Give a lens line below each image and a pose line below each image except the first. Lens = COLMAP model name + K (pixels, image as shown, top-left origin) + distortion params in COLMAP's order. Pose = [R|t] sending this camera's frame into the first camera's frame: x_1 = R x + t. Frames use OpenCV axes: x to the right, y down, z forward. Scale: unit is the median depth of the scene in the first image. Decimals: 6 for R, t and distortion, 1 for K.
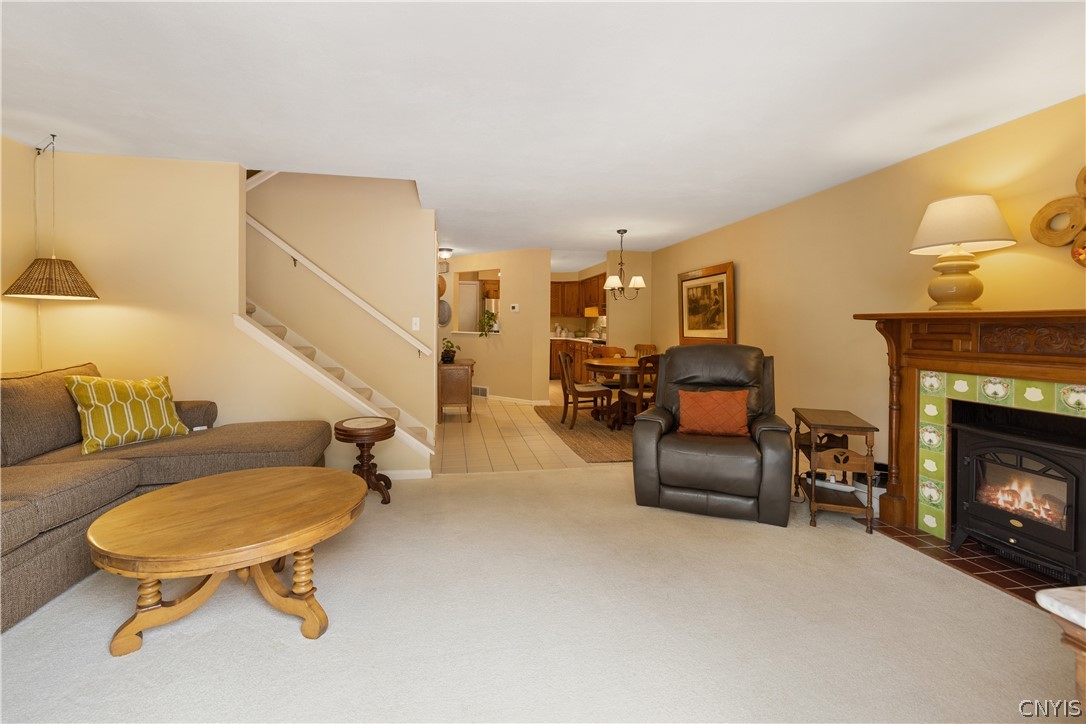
lens RADIAL K [[469.0, 0, 533.2], [0, 469.0, 328.9], [0, 0, 1]] dist [0.005663, 0.001815]
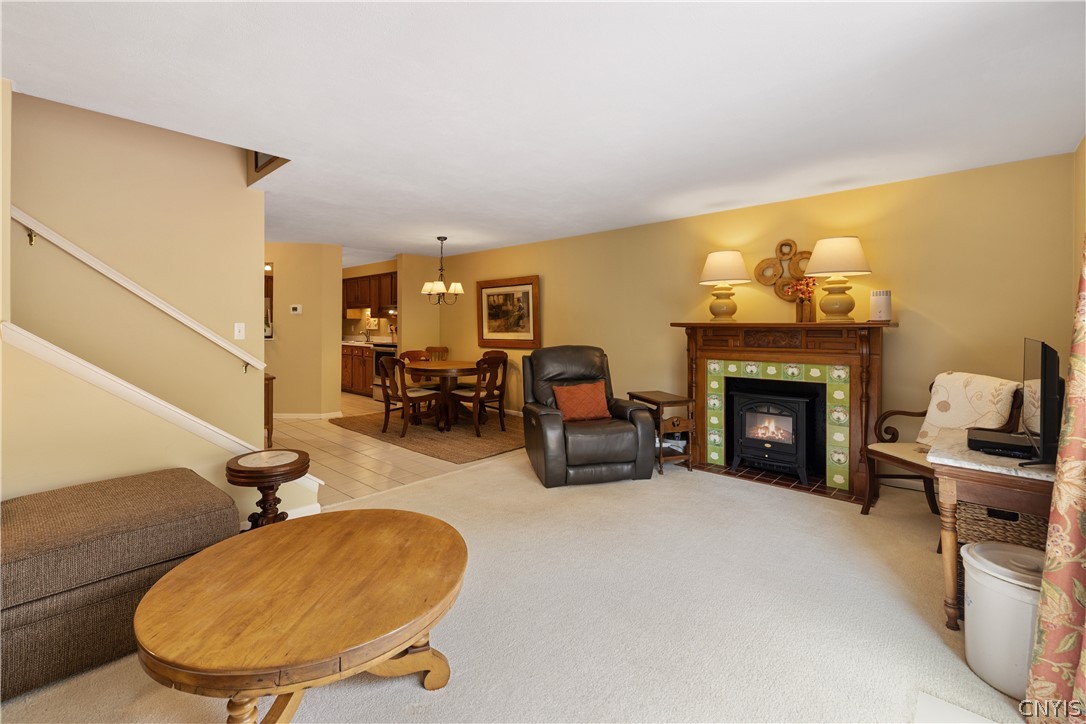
lens RADIAL K [[469.0, 0, 540.1], [0, 469.0, 327.3], [0, 0, 1]] dist [0.005663, 0.001815]
pose [[0.798573, -0.005766, 0.601870, -0.515687], [0.007373, 0.999973, -0.000203, -0.020853], [-0.601853, 0.004600, 0.798594, 0.095428]]
